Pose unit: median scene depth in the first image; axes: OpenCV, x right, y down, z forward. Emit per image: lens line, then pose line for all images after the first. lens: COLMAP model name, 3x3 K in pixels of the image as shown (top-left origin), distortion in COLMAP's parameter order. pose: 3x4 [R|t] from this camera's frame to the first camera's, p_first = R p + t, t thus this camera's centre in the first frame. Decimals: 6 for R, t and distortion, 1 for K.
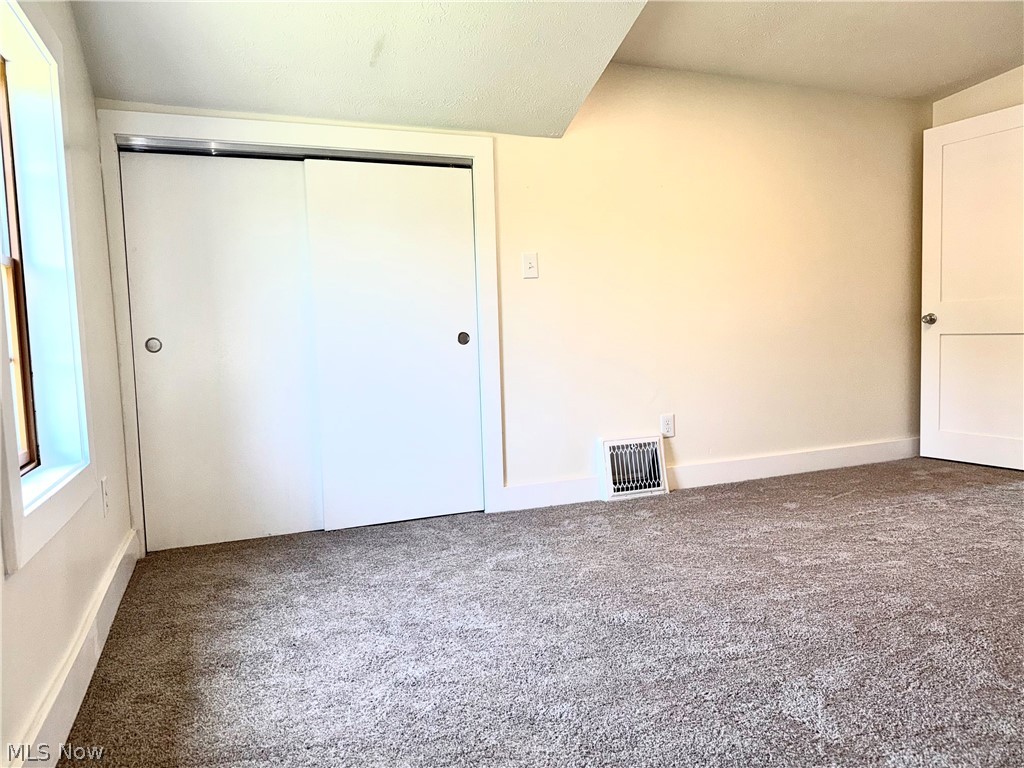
lens RADIAL K [[701.8, 0, 508.7], [0, 701.8, 384.6], [0, 0, 1]] dist [-0.002628, 0.002621]
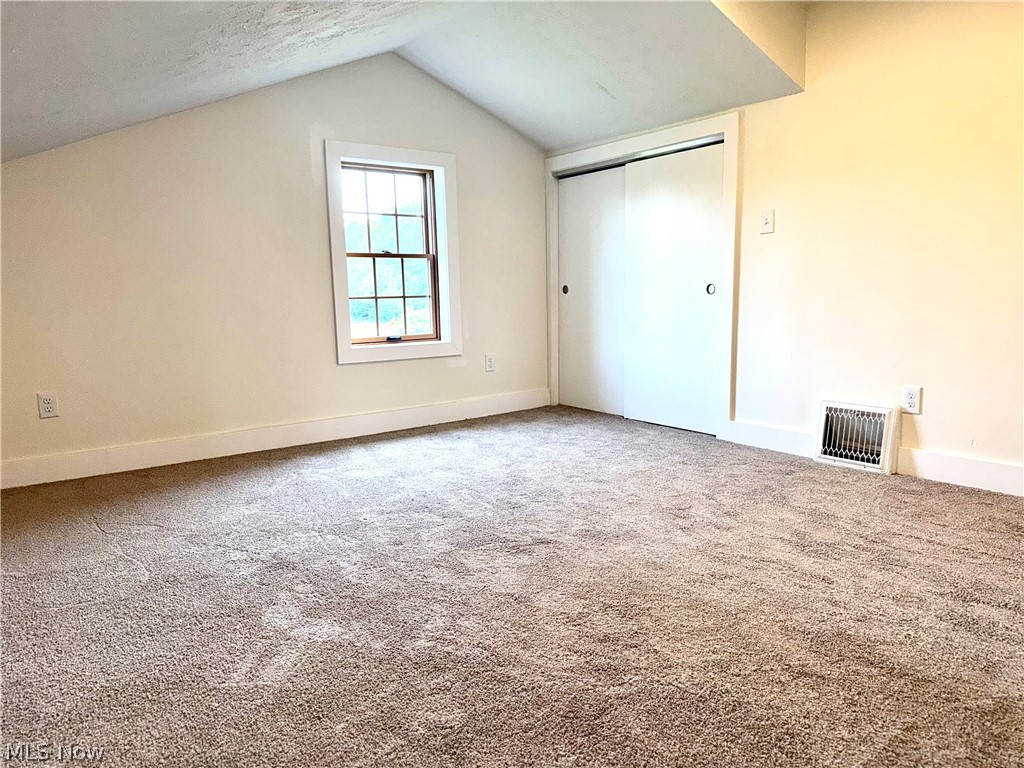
lens RADIAL K [[701.8, 0, 512.5], [0, 701.8, 389.8], [0, 0, 1]] dist [-0.002628, 0.002621]
pose [[0.279301, 0.160090, -0.946764, 0.931485], [-0.068932, 0.986802, 0.146524, -0.046282], [0.957726, 0.024338, 0.286650, 0.308271]]
